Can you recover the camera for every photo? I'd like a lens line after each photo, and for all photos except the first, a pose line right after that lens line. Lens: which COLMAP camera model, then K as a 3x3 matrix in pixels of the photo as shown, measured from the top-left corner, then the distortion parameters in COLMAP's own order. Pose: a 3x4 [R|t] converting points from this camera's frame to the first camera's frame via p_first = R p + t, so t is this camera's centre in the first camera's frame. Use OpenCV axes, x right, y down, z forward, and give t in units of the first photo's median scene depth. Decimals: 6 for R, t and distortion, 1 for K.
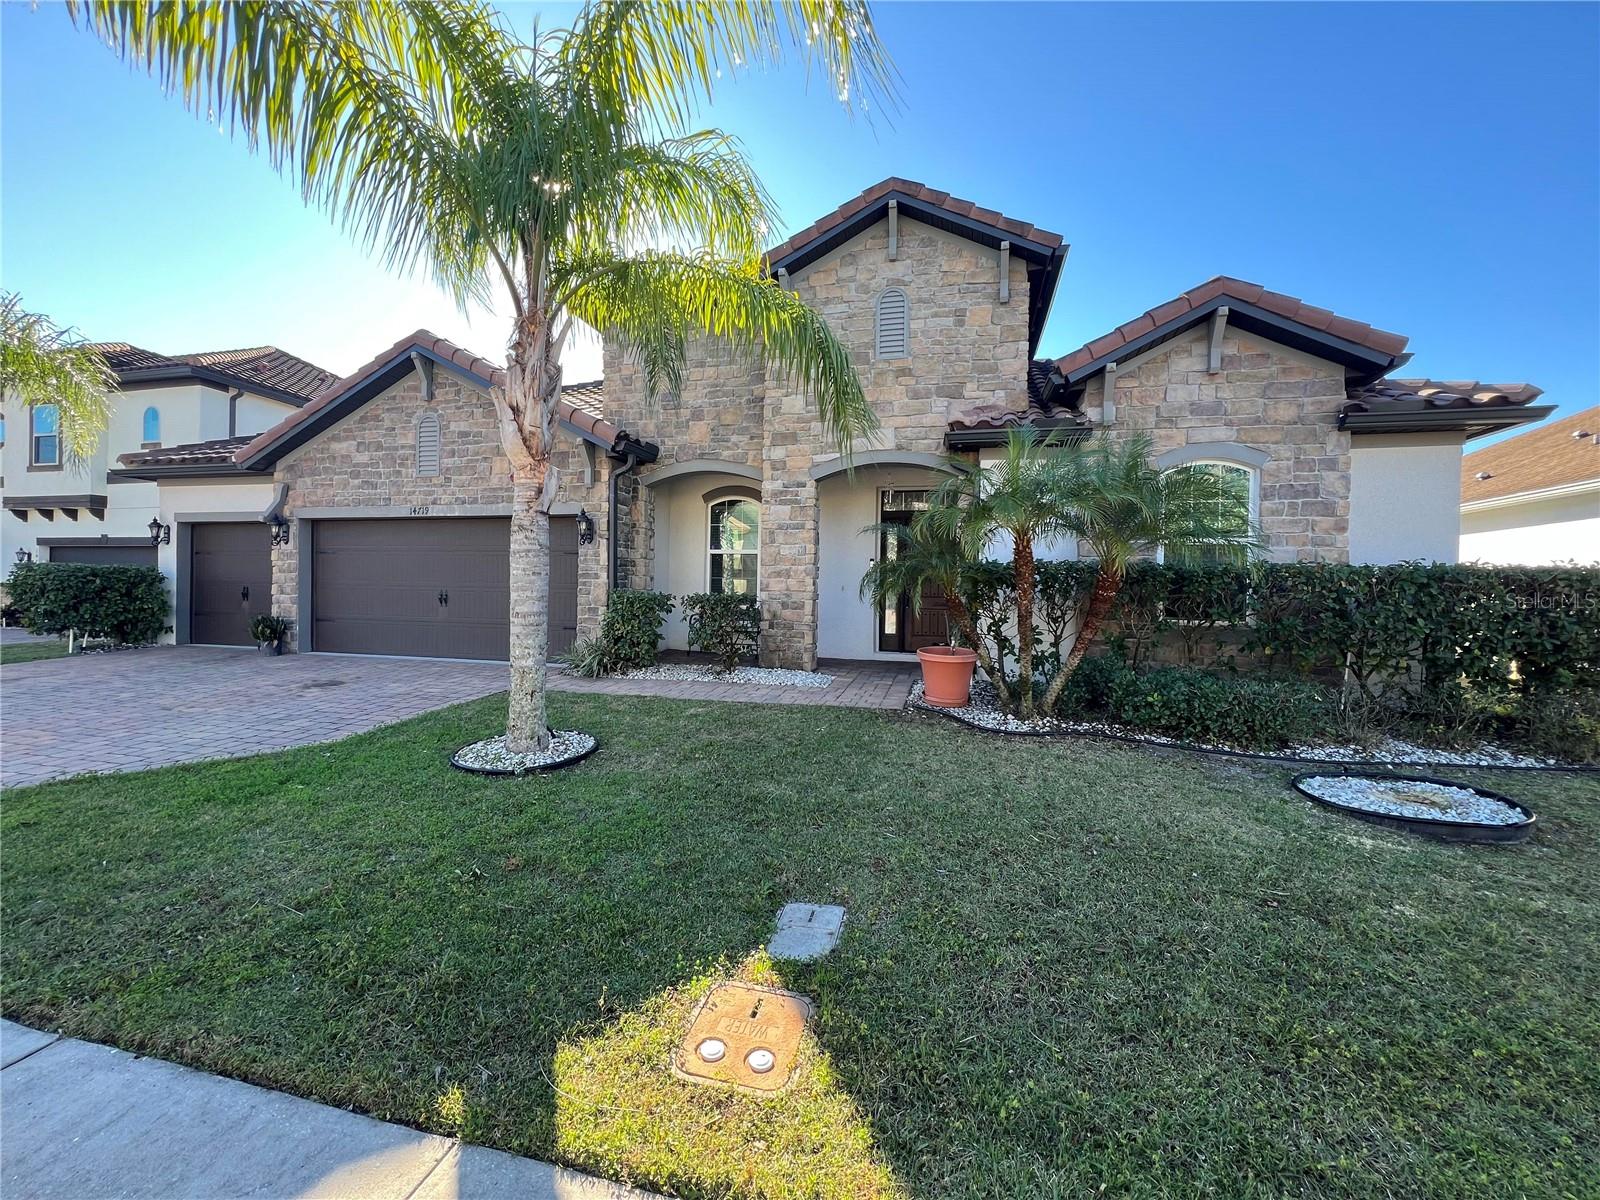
lens RADIAL K [[636.0, 0, 801.4], [0, 636.0, 603.6], [0, 0, 1]] dist [-0.002805, 0.000816]
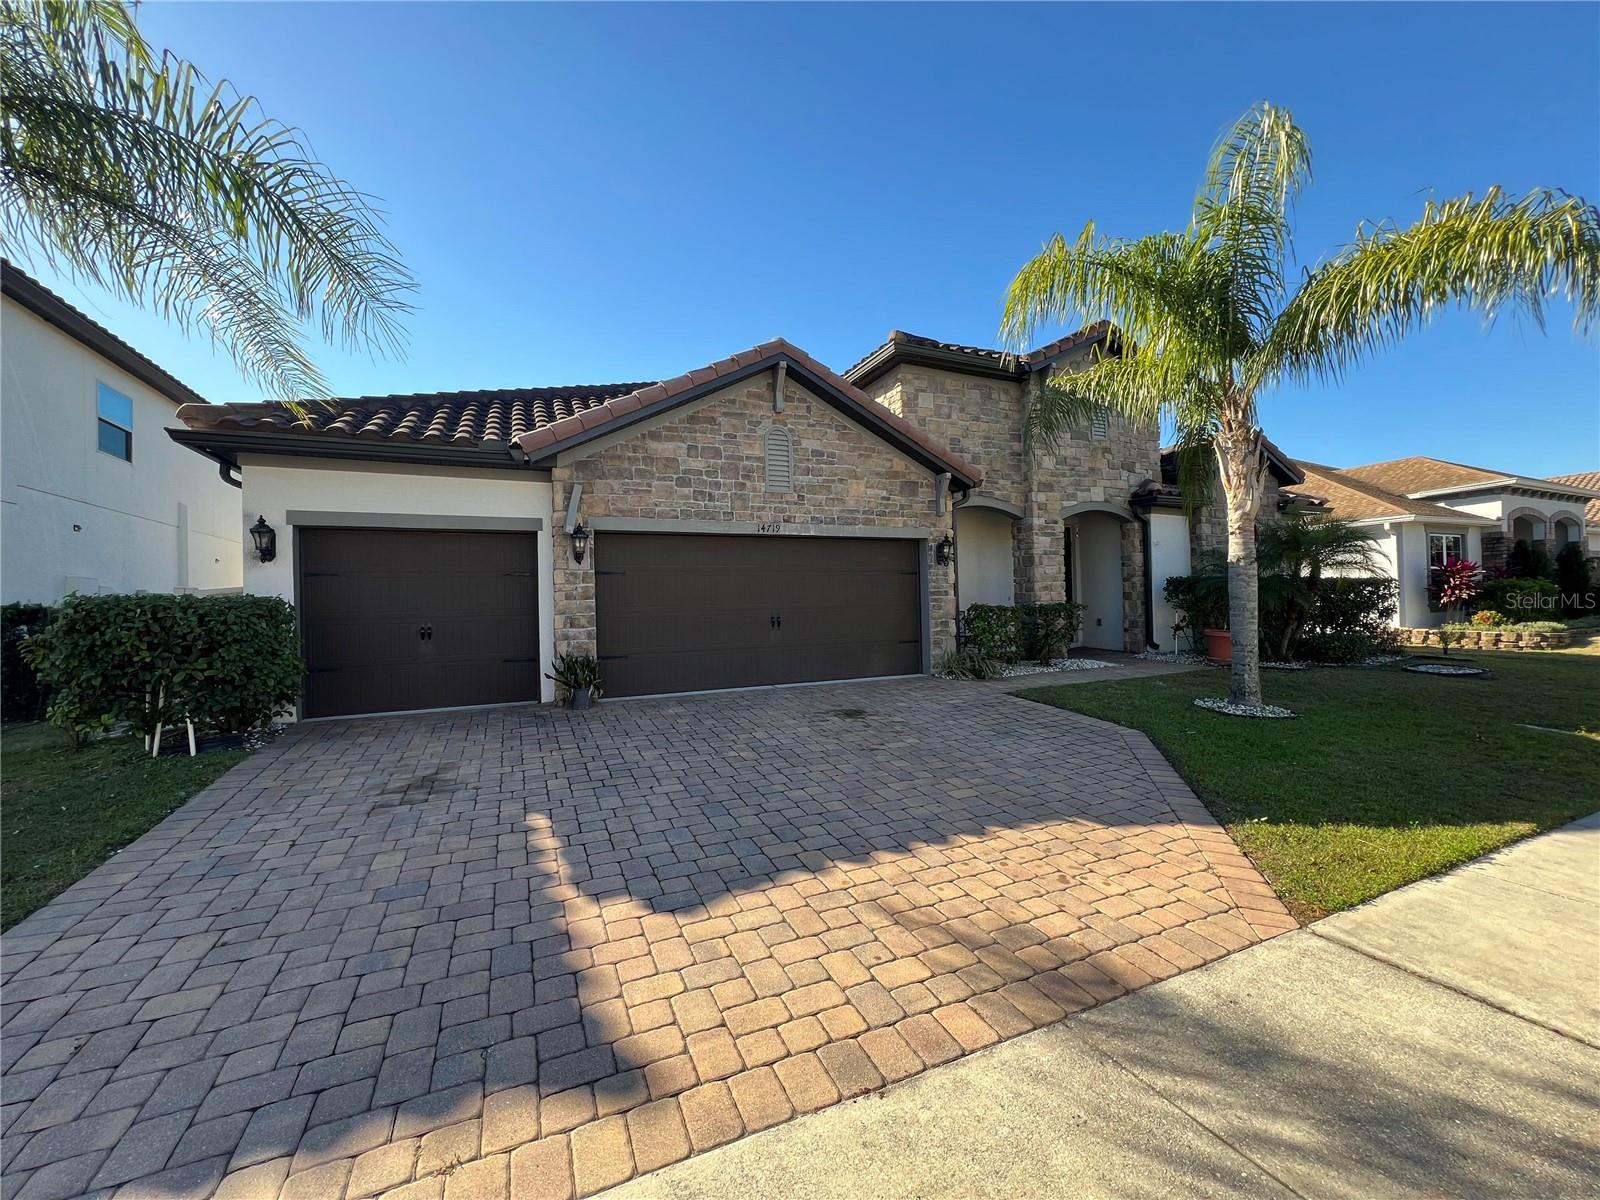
lens RADIAL K [[636.0, 0, 804.4], [0, 636.0, 591.7], [0, 0, 1]] dist [-0.002805, 0.000816]
pose [[0.786473, -0.026181, 0.617070, -1.326511], [0.042014, 0.999055, -0.011160, -0.047847], [-0.616194, 0.034703, 0.786829, 0.279869]]
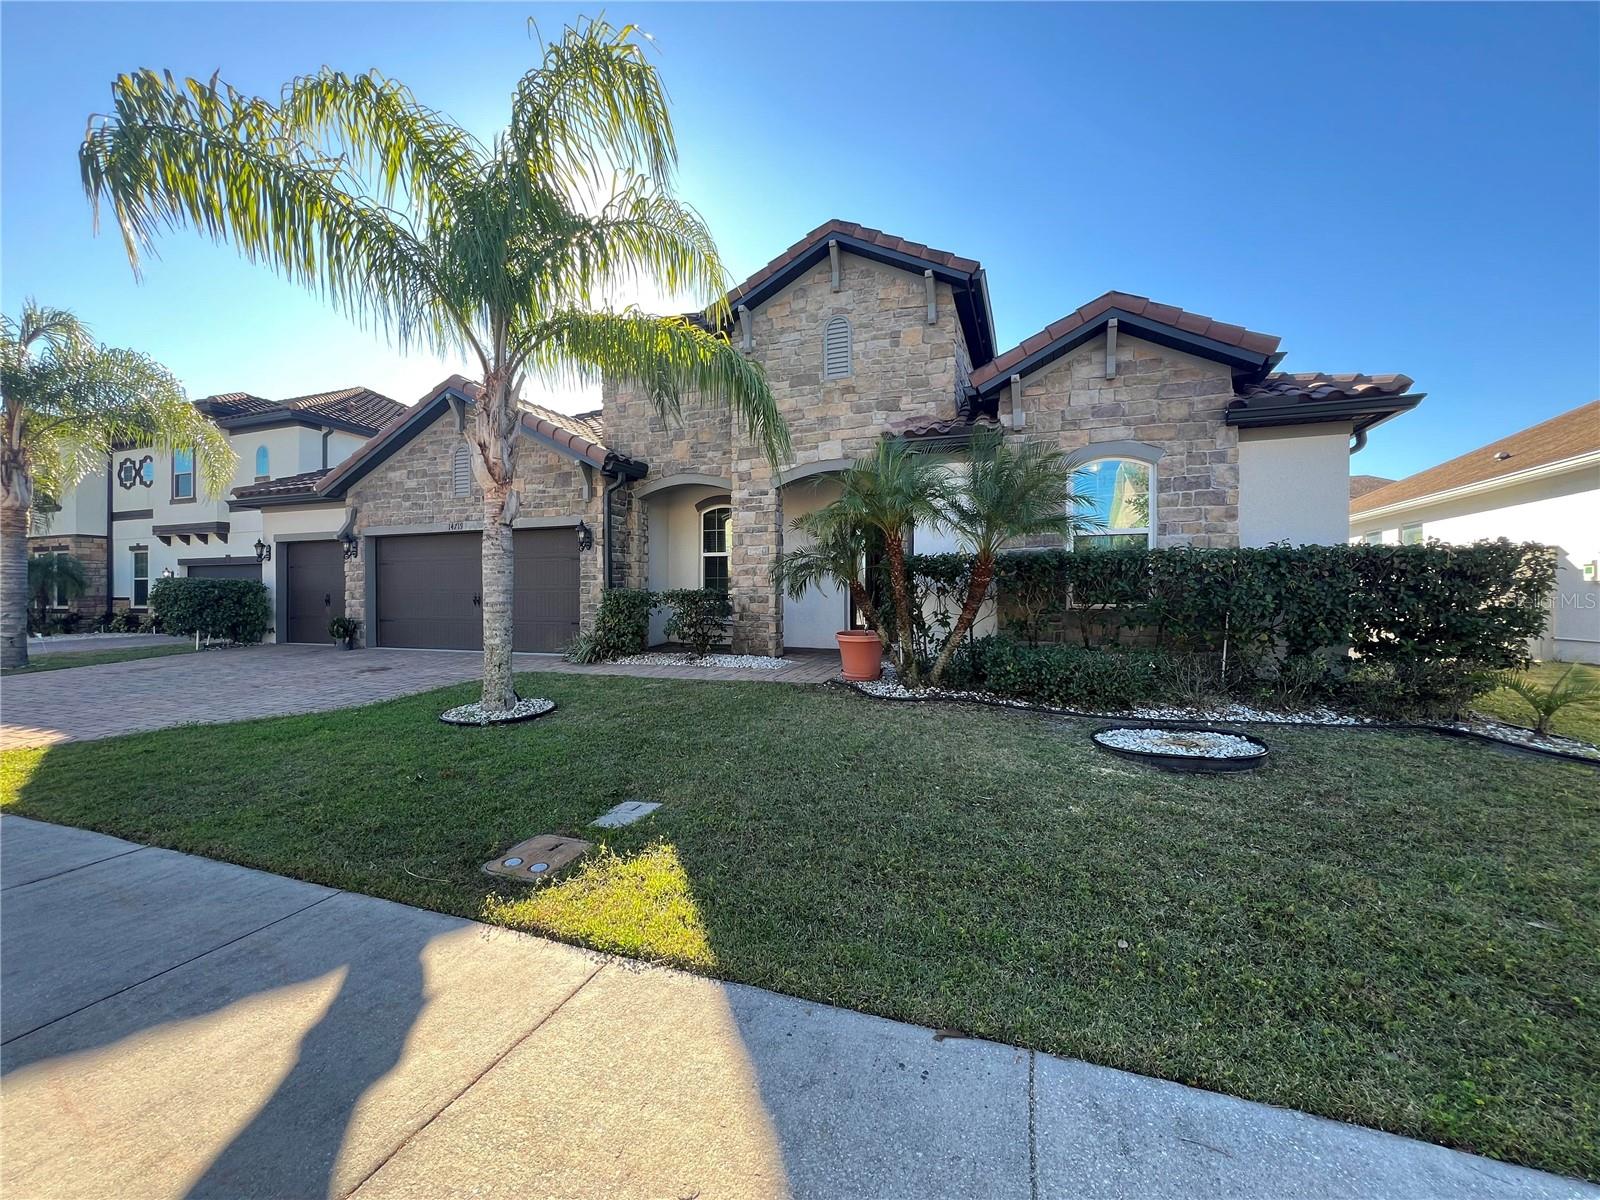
lens RADIAL K [[636.0, 0, 800.4], [0, 636.0, 603.5], [0, 0, 1]] dist [-0.002805, 0.000816]
pose [[0.993741, -0.018041, -0.110245, 0.195520], [0.017143, 0.999812, -0.009086, 0.023156], [0.110388, 0.007139, 0.993863, -0.127153]]
